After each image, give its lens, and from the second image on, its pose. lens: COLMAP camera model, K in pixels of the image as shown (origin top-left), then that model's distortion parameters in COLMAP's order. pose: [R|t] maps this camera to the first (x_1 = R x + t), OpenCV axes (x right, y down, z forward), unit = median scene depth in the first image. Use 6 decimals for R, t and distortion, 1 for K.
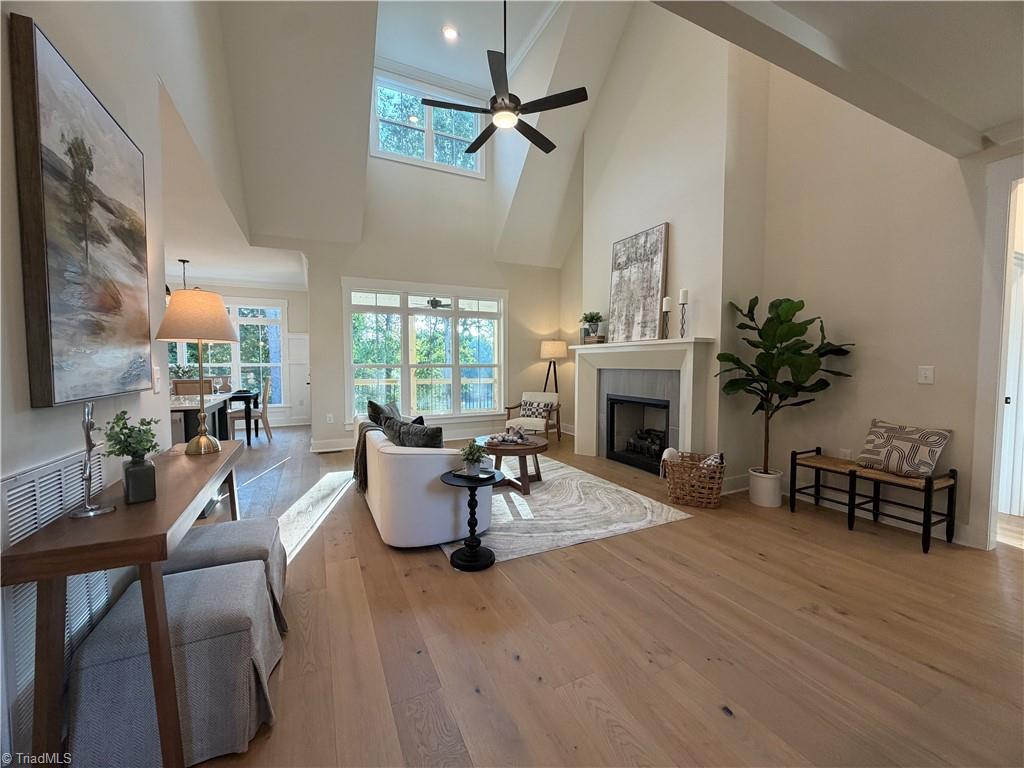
lens RADIAL K [[409.5, 0, 508.3], [0, 409.5, 385.3], [0, 0, 1]] dist [-0.002213, -0.000417]
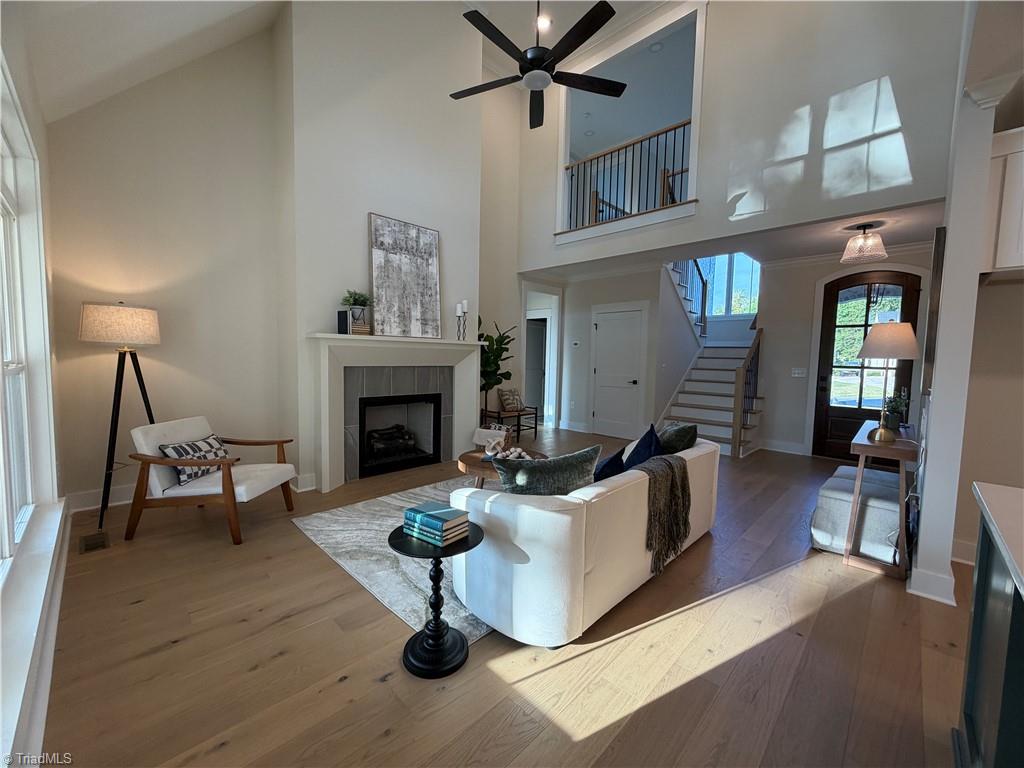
lens RADIAL K [[409.5, 0, 507.2], [0, 409.5, 383.6], [0, 0, 1]] dist [-0.002213, -0.000417]
pose [[-0.342523, -0.080801, 0.936028, -0.674885], [0.021149, 0.995379, 0.093664, -0.083743], [-0.939271, 0.051878, -0.339232, 1.119057]]
